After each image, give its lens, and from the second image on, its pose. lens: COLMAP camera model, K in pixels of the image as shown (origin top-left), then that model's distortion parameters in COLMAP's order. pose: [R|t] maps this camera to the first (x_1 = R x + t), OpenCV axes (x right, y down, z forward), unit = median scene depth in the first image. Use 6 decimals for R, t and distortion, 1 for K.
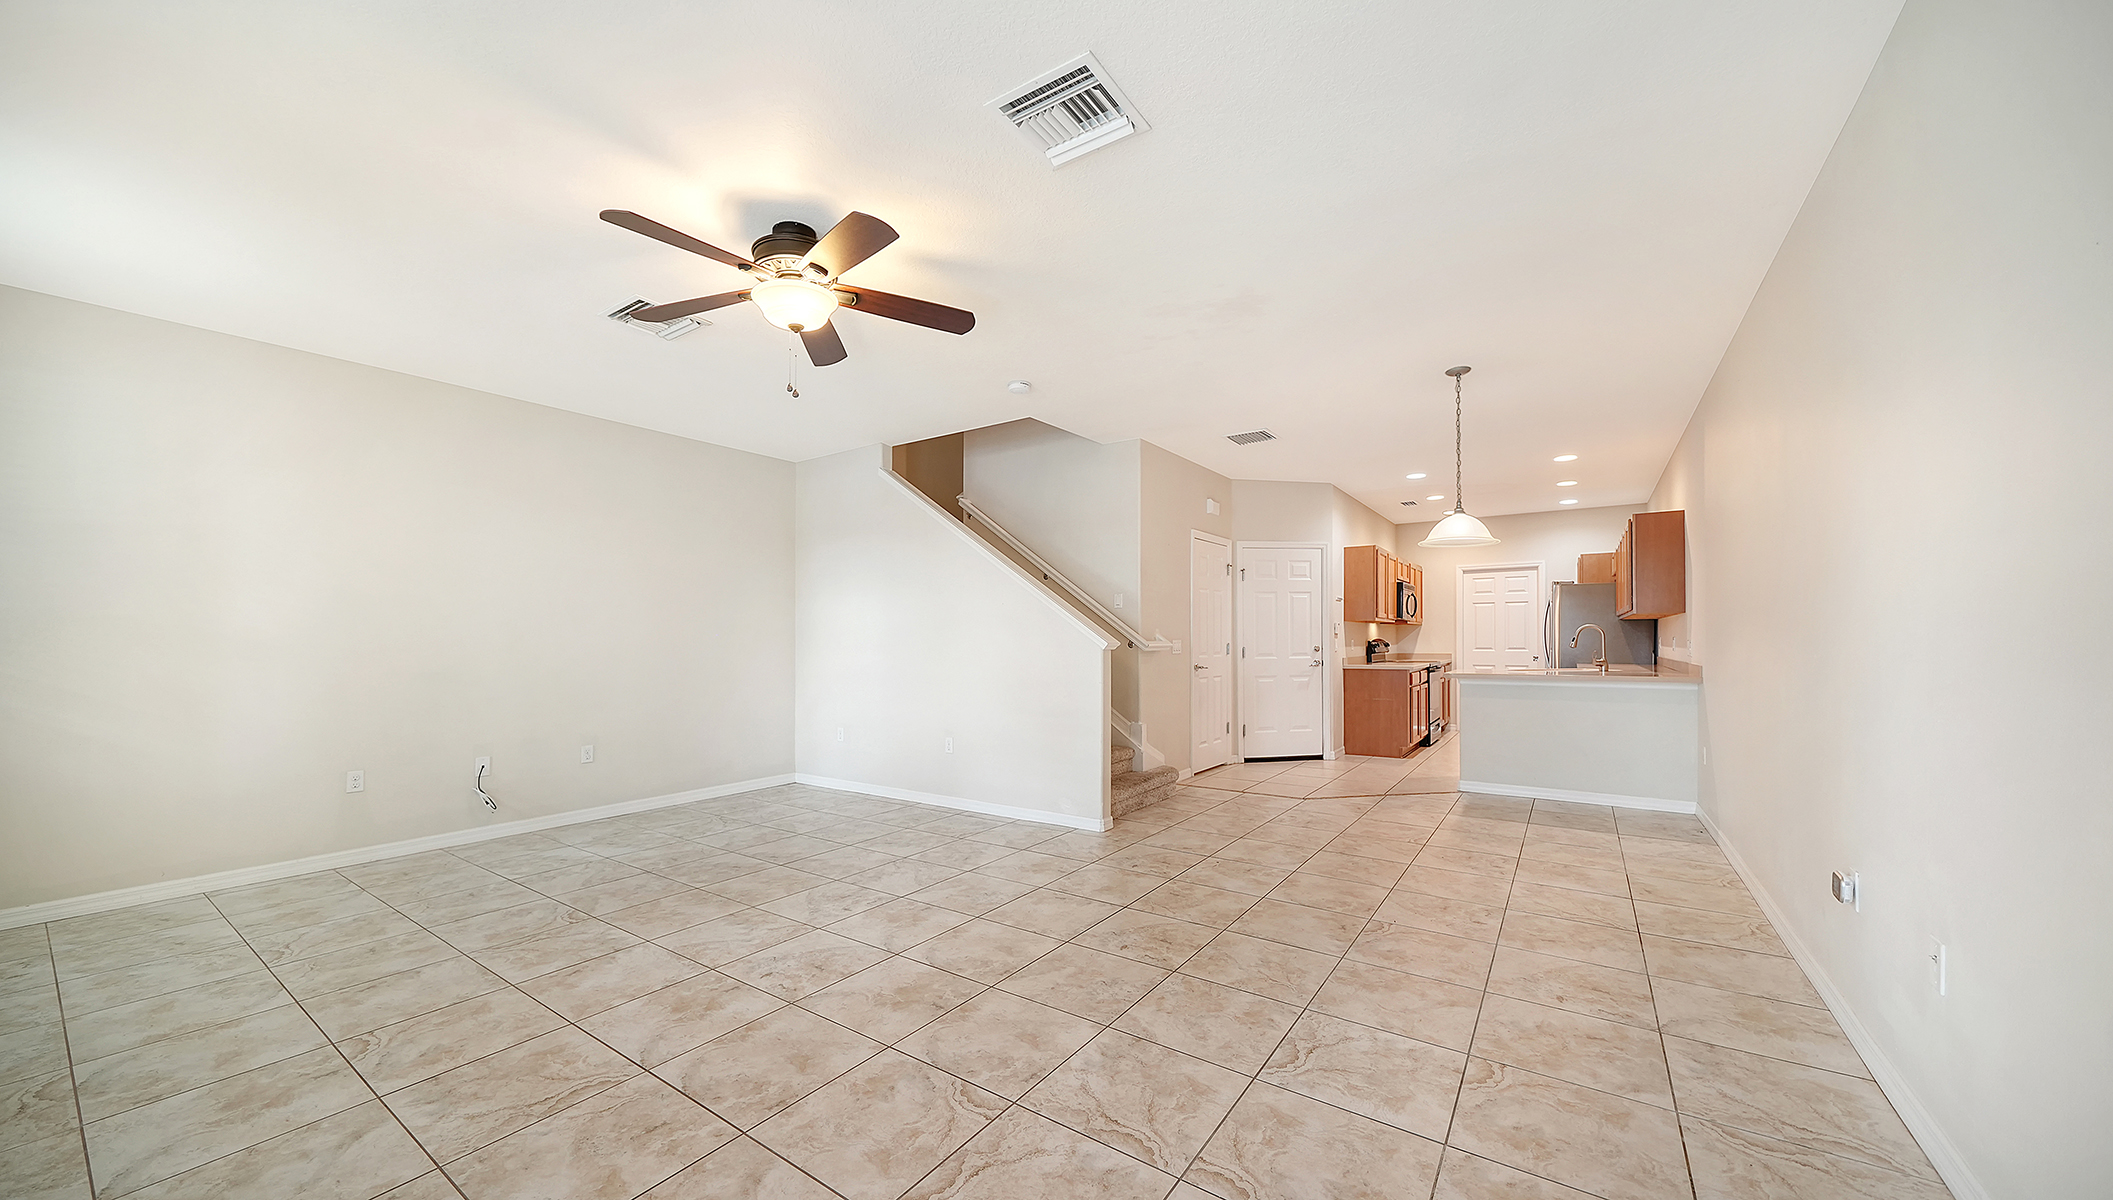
lens RADIAL K [[745.1, 0, 1063.4], [0, 745.1, 620.5], [0, 0, 1]] dist [-0.000120, 0.000005]
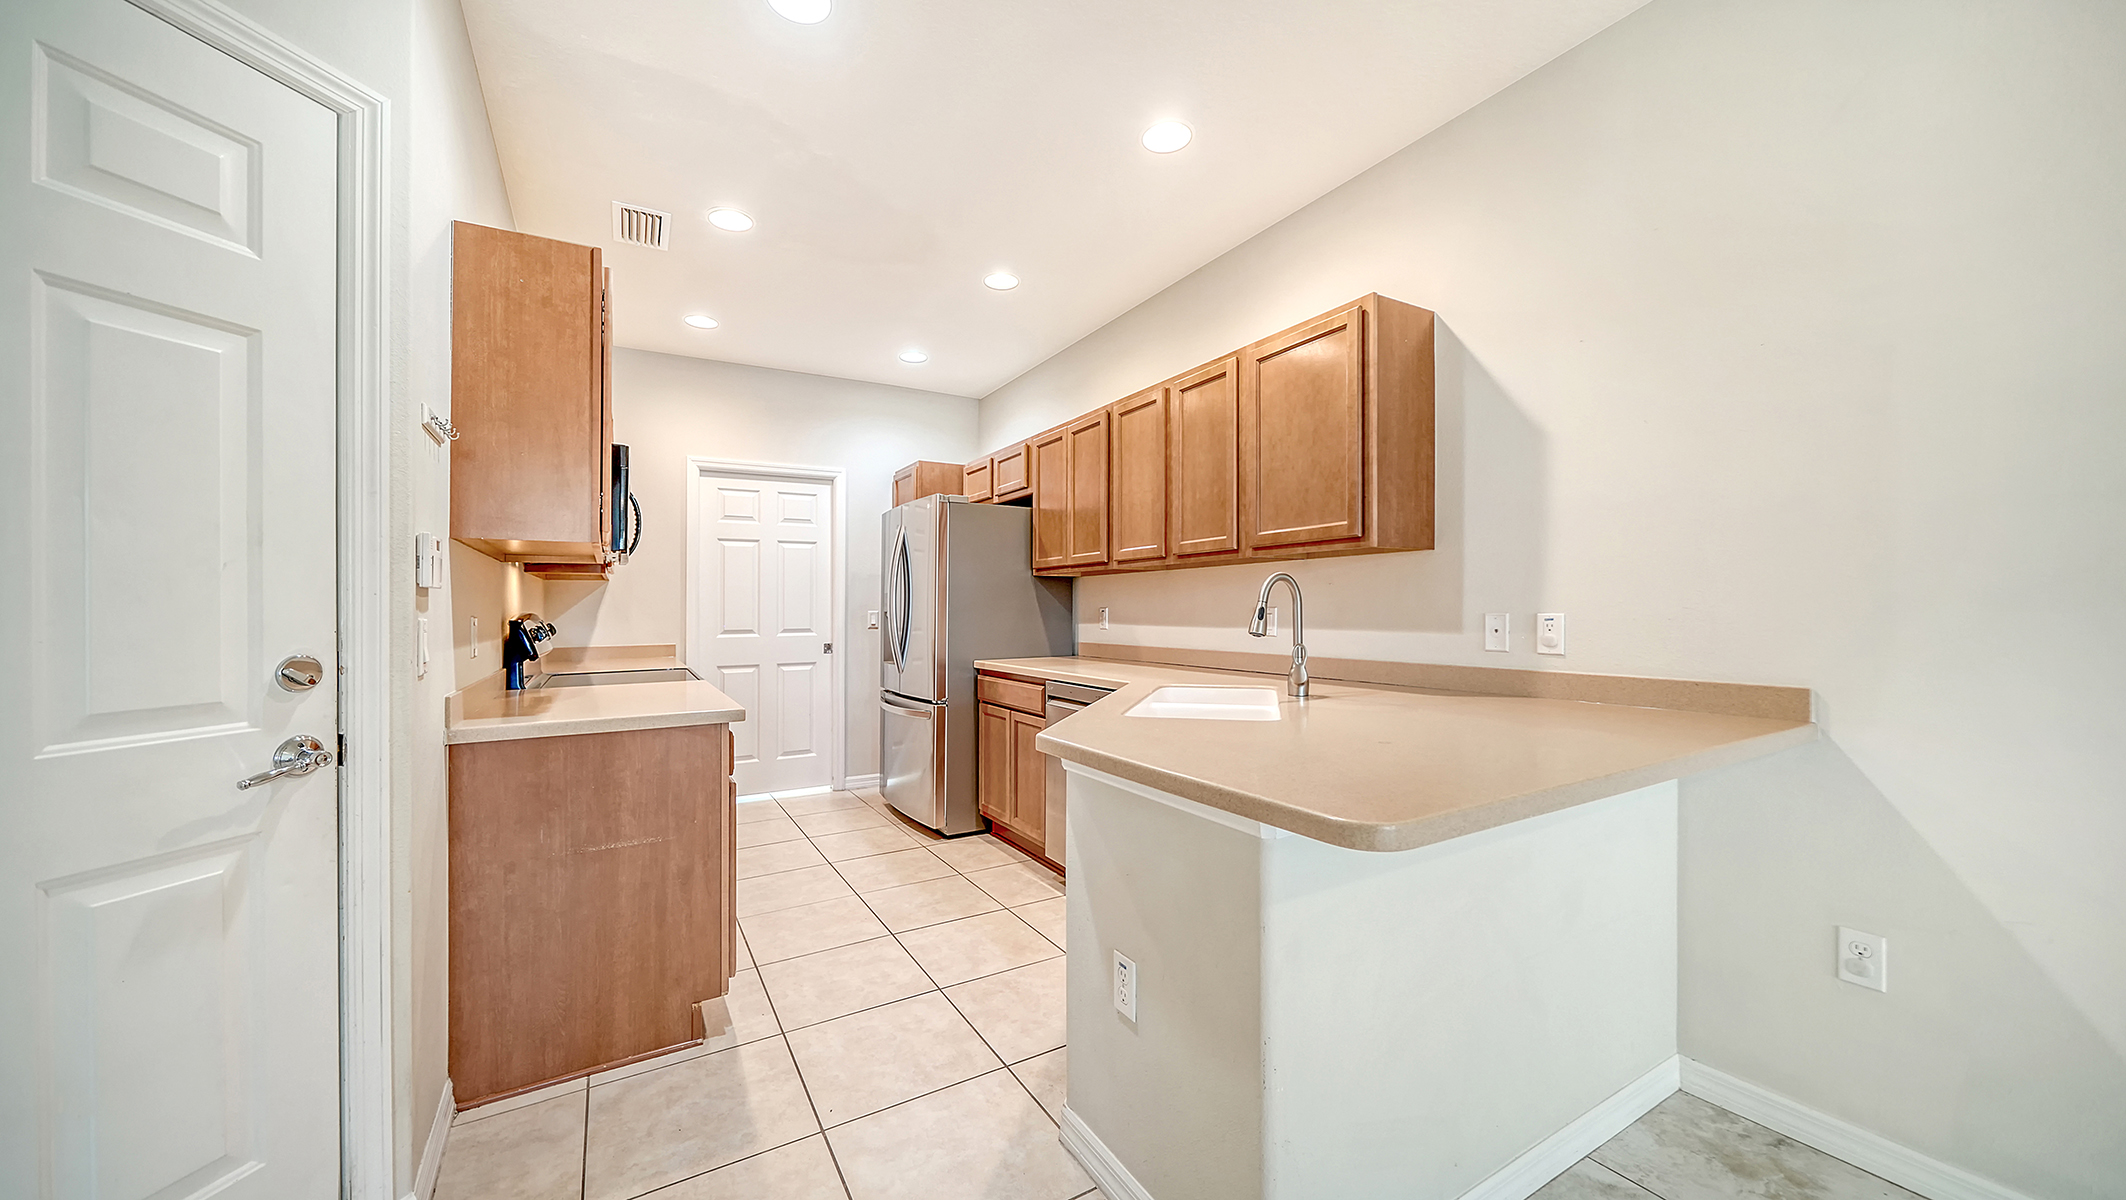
lens RADIAL K [[771.8, 0, 1065.7], [0, 771.8, 609.9], [0, 0, 1]] dist [-0.010188, -0.000100]
pose [[0.428446, -0.000371, 0.903568, 0.256125], [-0.018903, 0.999777, 0.009373, 0.018402], [-0.903370, -0.021096, 0.428343, 0.765051]]
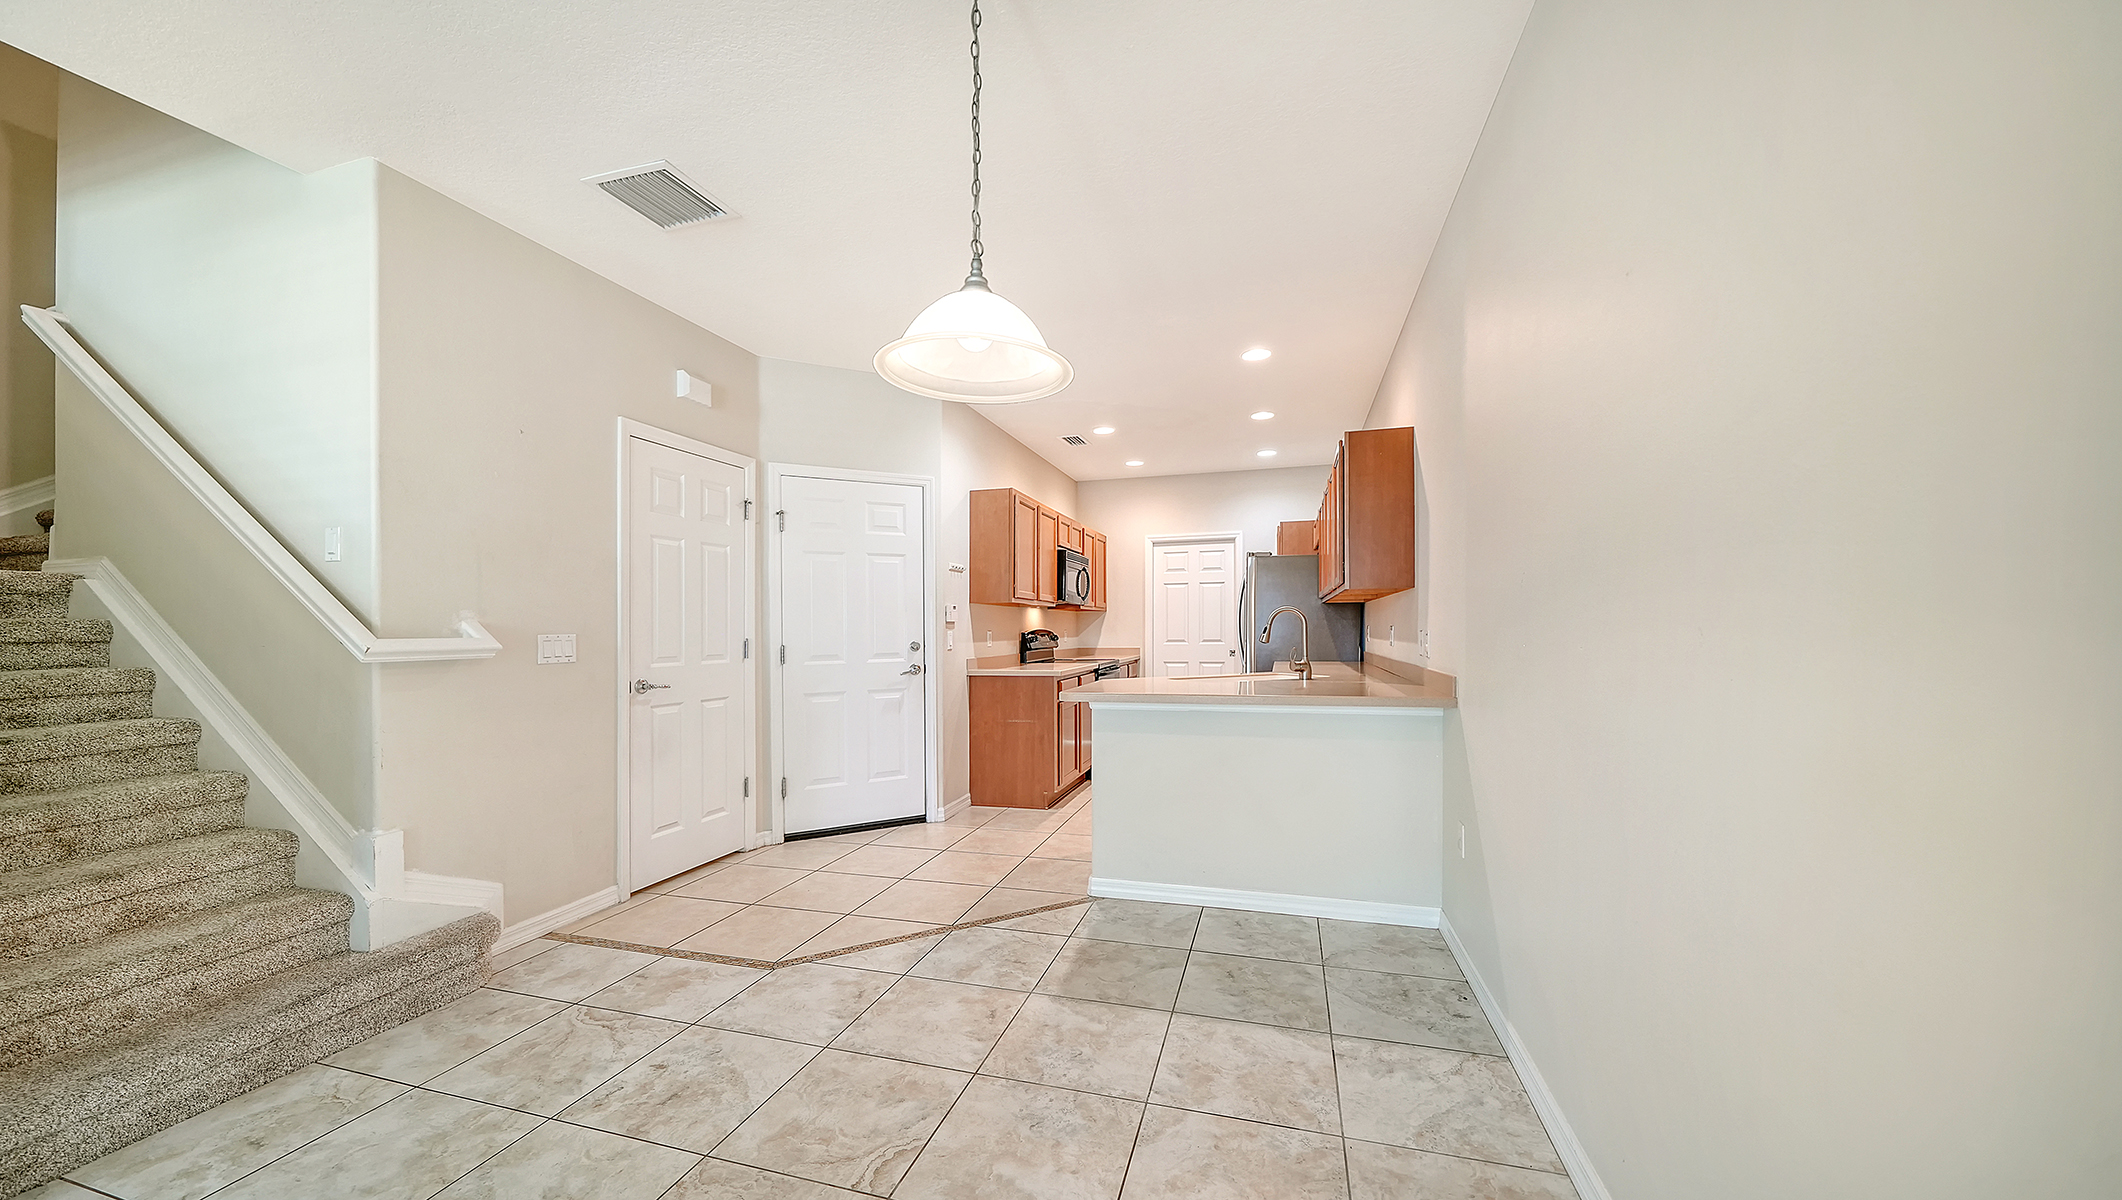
lens RADIAL K [[748.3, 0, 1067.9], [0, 748.3, 620.6], [0, 0, 1]] dist [-0.000120, 0.000005]
pose [[0.947697, -0.001329, 0.319168, 0.261134], [-0.002836, 0.999917, 0.012585, 0.008238], [-0.319158, -0.012832, 0.947615, 0.364968]]
